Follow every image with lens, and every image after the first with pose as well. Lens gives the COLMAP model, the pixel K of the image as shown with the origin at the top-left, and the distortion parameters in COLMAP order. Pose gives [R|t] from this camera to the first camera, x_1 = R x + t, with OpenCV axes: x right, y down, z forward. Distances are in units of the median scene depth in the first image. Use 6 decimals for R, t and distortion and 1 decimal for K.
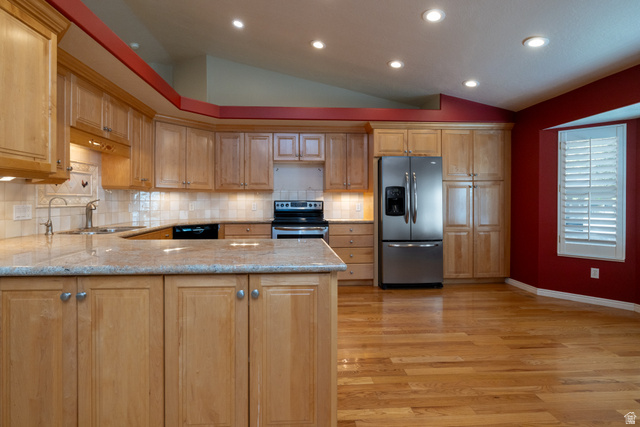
lens RADIAL K [[320.9, 0, 302.0], [0, 320.9, 201.7], [0, 0, 1]] dist [0.026825, 0.000068]
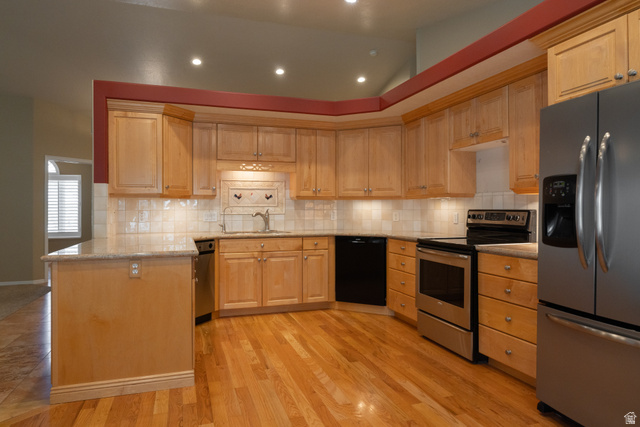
lens RADIAL K [[407.0, 0, 318.9], [0, 407.0, 210.6], [0, 0, 1]] dist [0.000525, -0.000064]
pose [[0.271928, 0.001877, -0.962316, 0.704587], [-0.002292, 0.999997, 0.001303, -0.001578], [0.962315, 0.001851, 0.271932, 0.558850]]
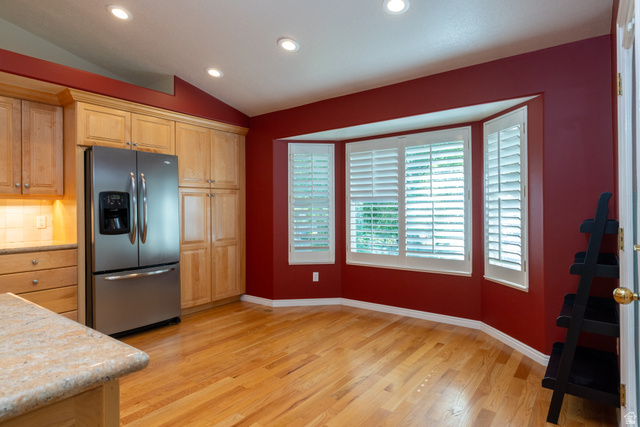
lens RADIAL K [[368.1, 0, 319.8], [0, 368.1, 208.7], [0, 0, 1]] dist [0.000133, 0.001117]
pose [[0.640086, -0.000695, 0.768303, -0.033733], [0.011237, 0.999901, -0.008456, 0.000939], [-0.768221, 0.014046, 0.640031, 0.161549]]
